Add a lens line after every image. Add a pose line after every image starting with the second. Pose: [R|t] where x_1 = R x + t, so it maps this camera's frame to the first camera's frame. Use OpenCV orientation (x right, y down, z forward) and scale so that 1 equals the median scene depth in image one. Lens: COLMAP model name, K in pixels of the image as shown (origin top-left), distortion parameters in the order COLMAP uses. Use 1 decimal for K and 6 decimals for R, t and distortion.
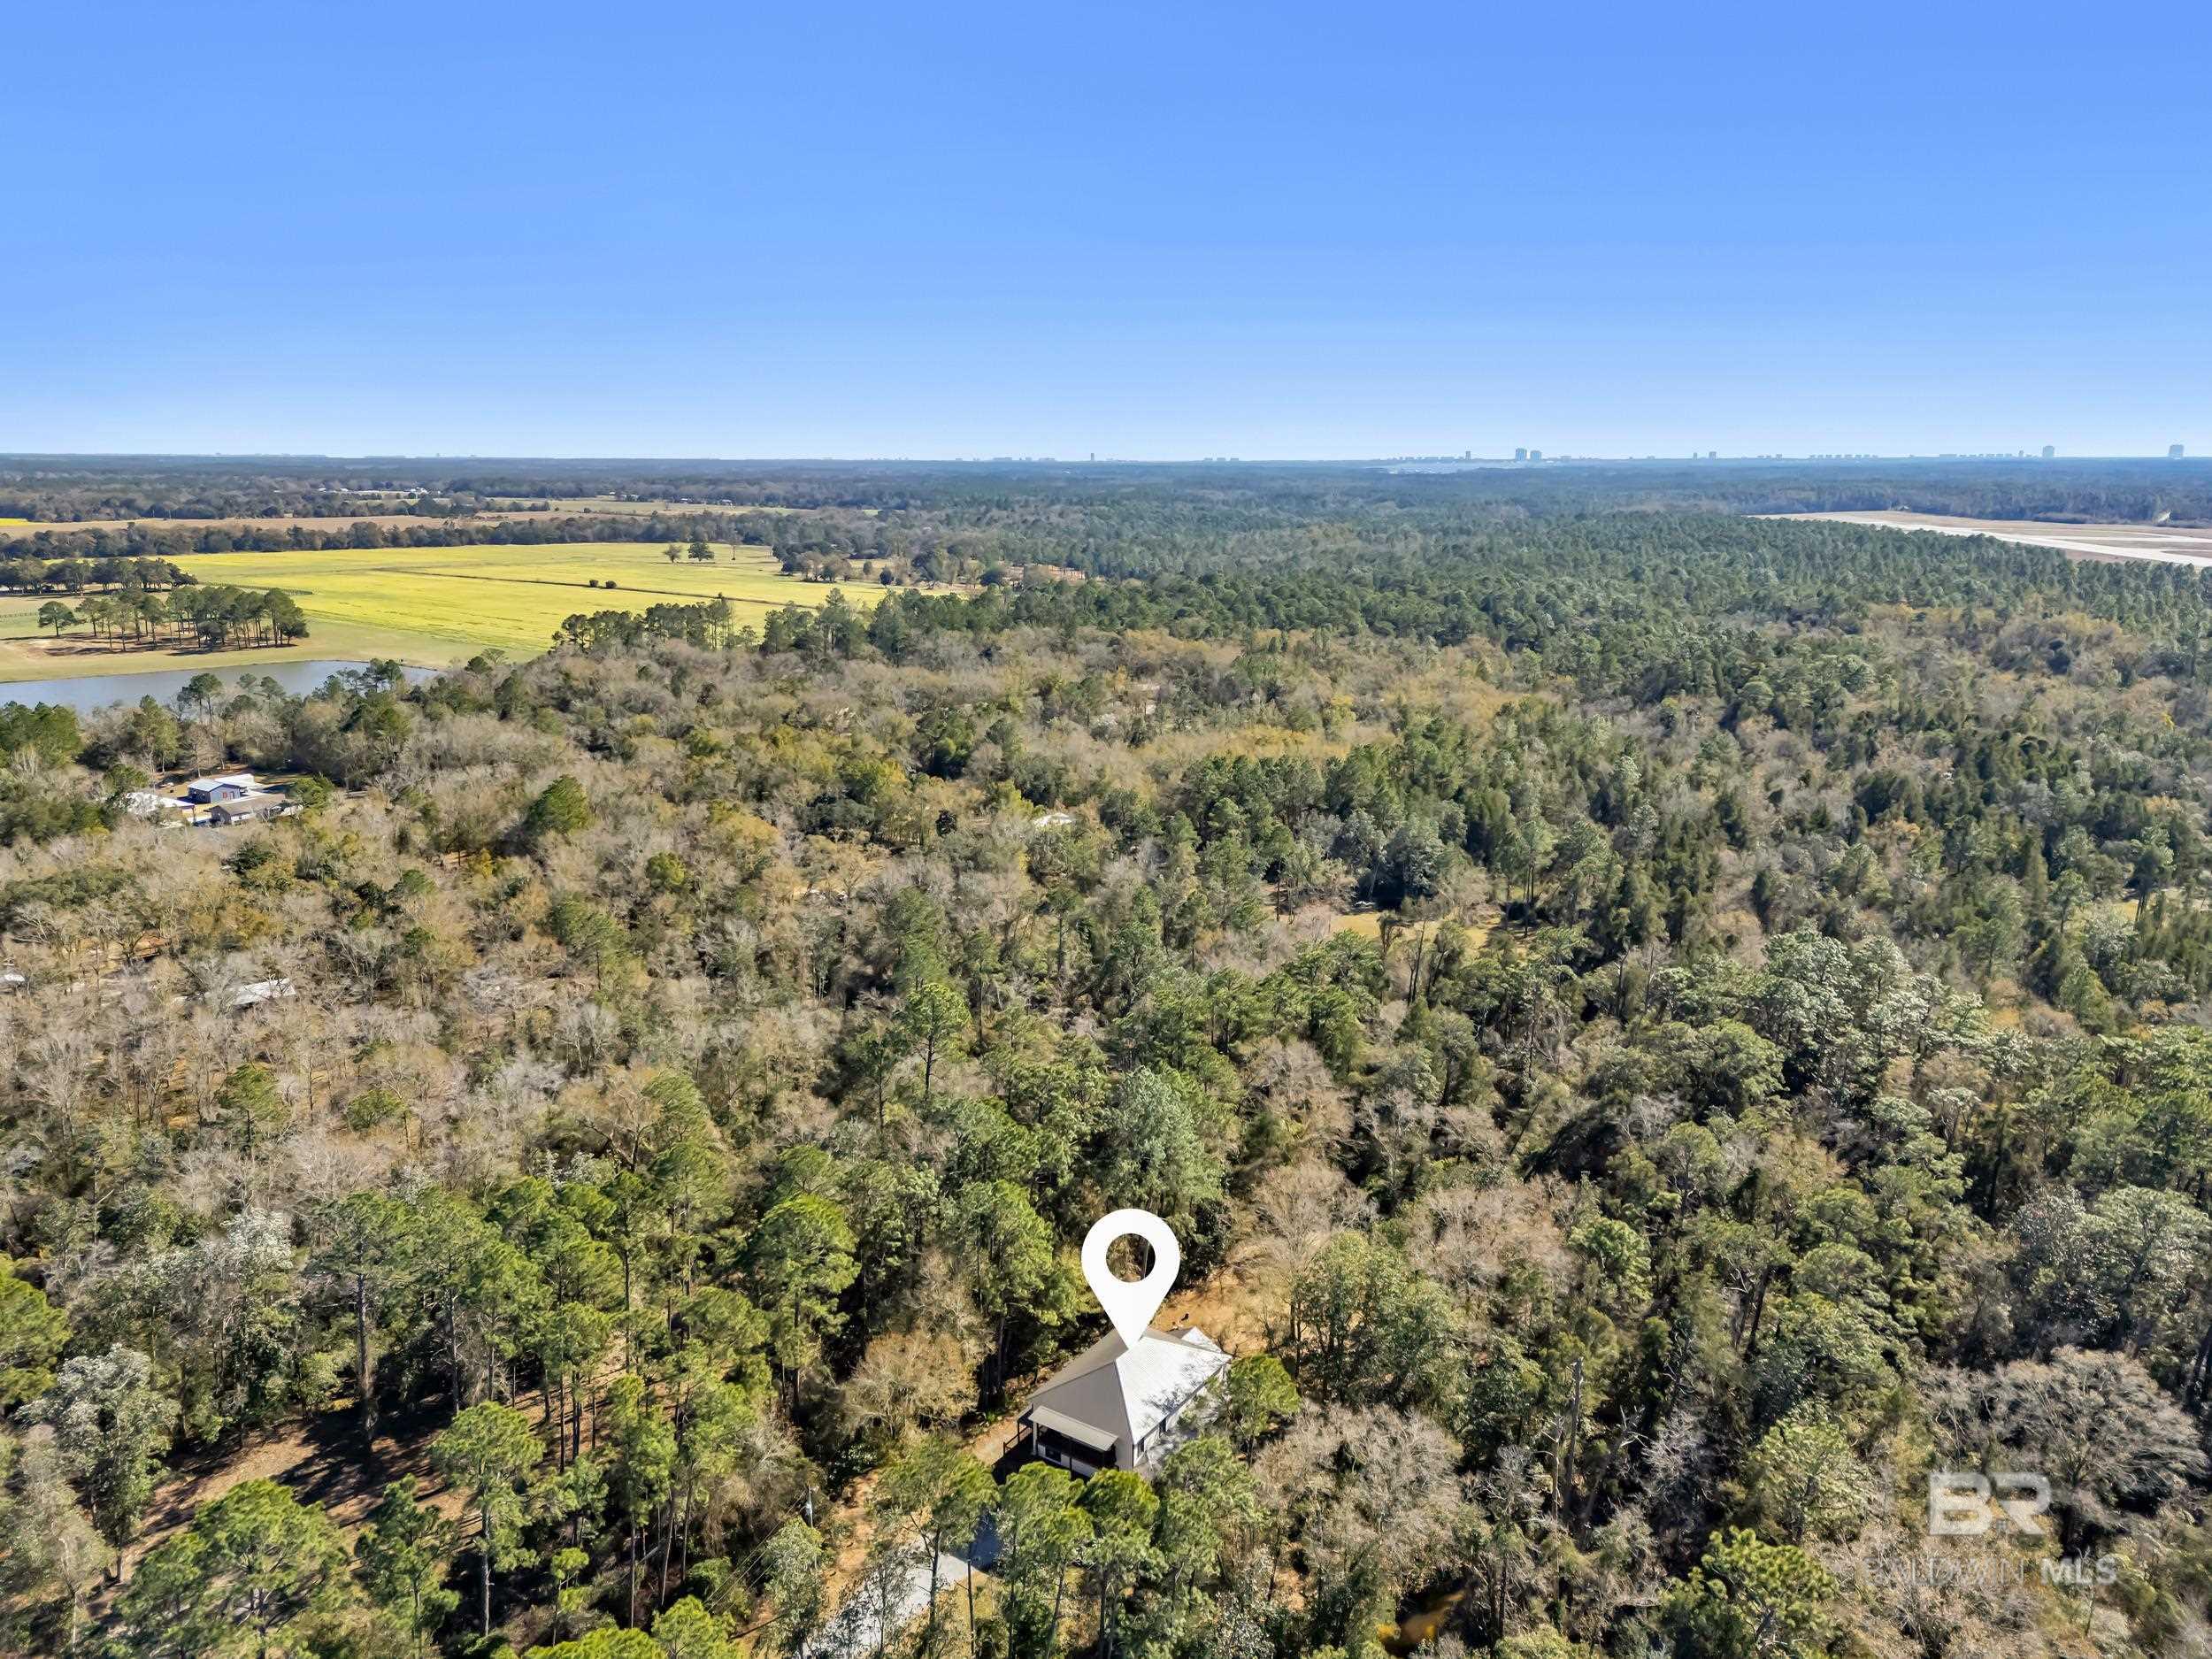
lens RADIAL K [[1648.3, 0, 1106.0], [0, 1648.3, 829.5], [0, 0, 1]] dist [0.056516, -0.053883]
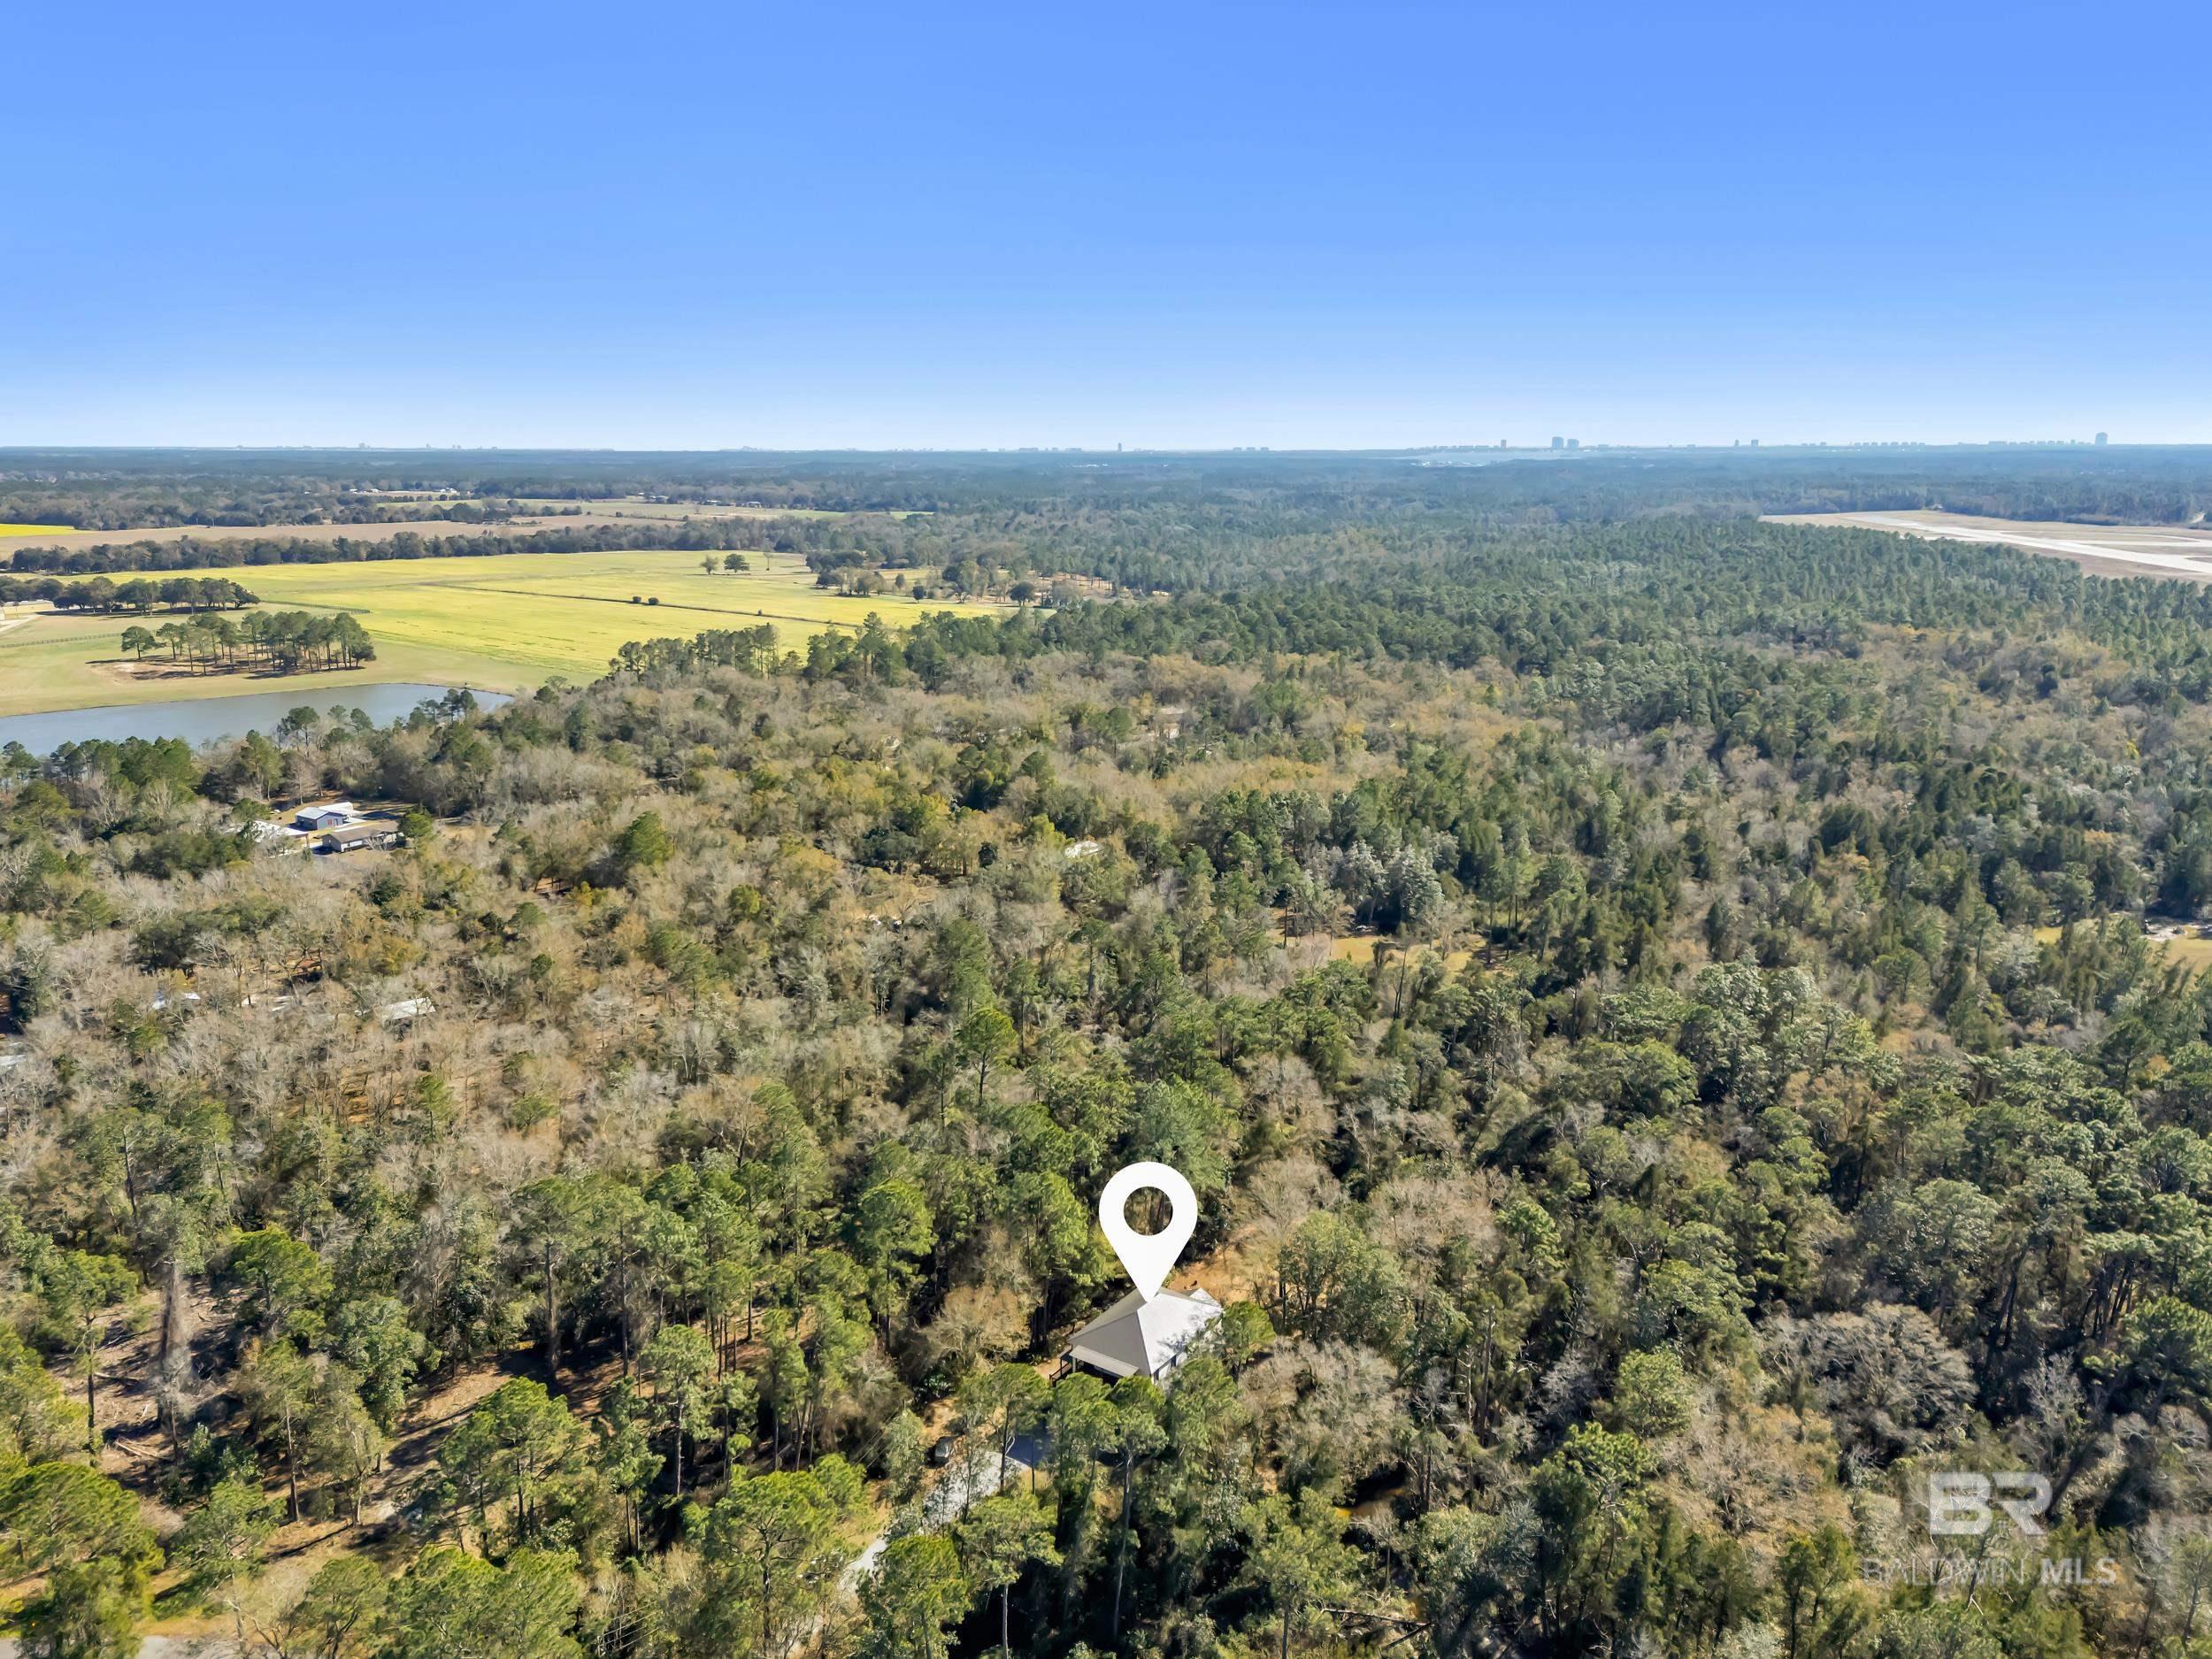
lens RADIAL K [[1648.3, 0, 1106.0], [0, 1648.3, 829.5], [0, 0, 1]] dist [0.056516, -0.053883]
pose [[0.999867, 0.001106, -0.016248, 0.000794], [-0.001116, 0.999999, -0.000583, -0.018446], [0.016248, 0.000601, 0.999868, -0.101701]]
